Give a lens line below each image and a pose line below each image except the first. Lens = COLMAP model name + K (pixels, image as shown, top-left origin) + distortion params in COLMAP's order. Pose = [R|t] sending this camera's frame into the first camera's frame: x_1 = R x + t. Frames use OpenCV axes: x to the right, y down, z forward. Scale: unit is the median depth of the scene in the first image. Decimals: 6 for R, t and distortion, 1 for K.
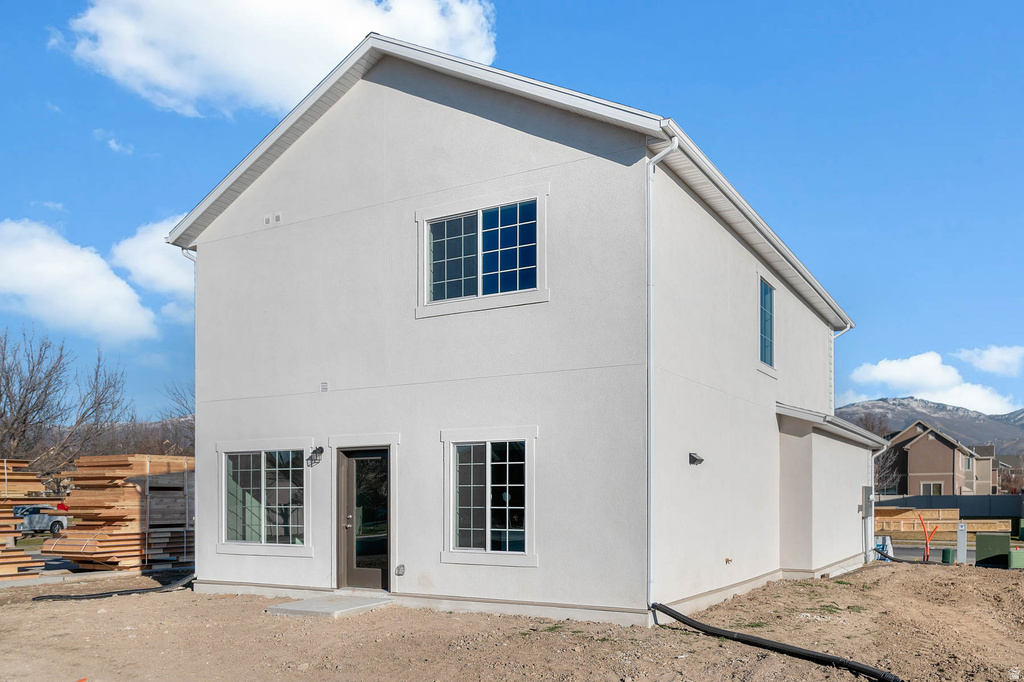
lens RADIAL K [[861.6, 0, 512.0], [0, 861.6, 341.0], [0, 0, 1]] dist [-0.083330, -0.001376]
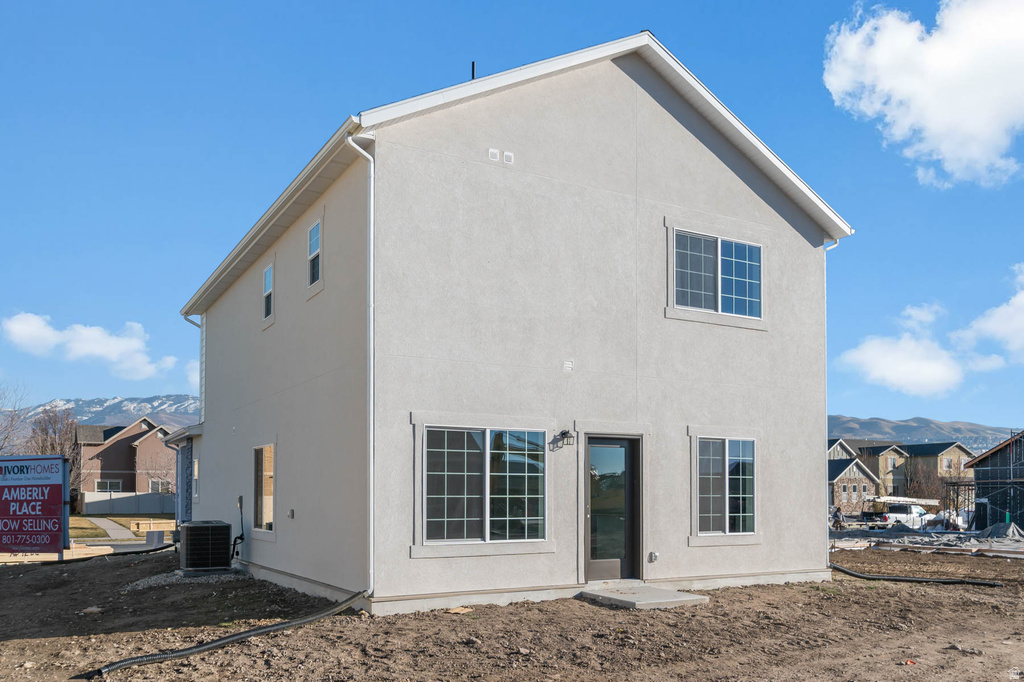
lens RADIAL K [[838.6, 0, 512.0], [0, 838.6, 341.0], [0, 0, 1]] dist [-0.007495, 0.000011]
pose [[0.501553, 0.158272, 0.850526, -1.043076], [-0.160987, 0.983026, -0.087995, 0.119321], [-0.850017, -0.092790, 0.518519, 0.600295]]
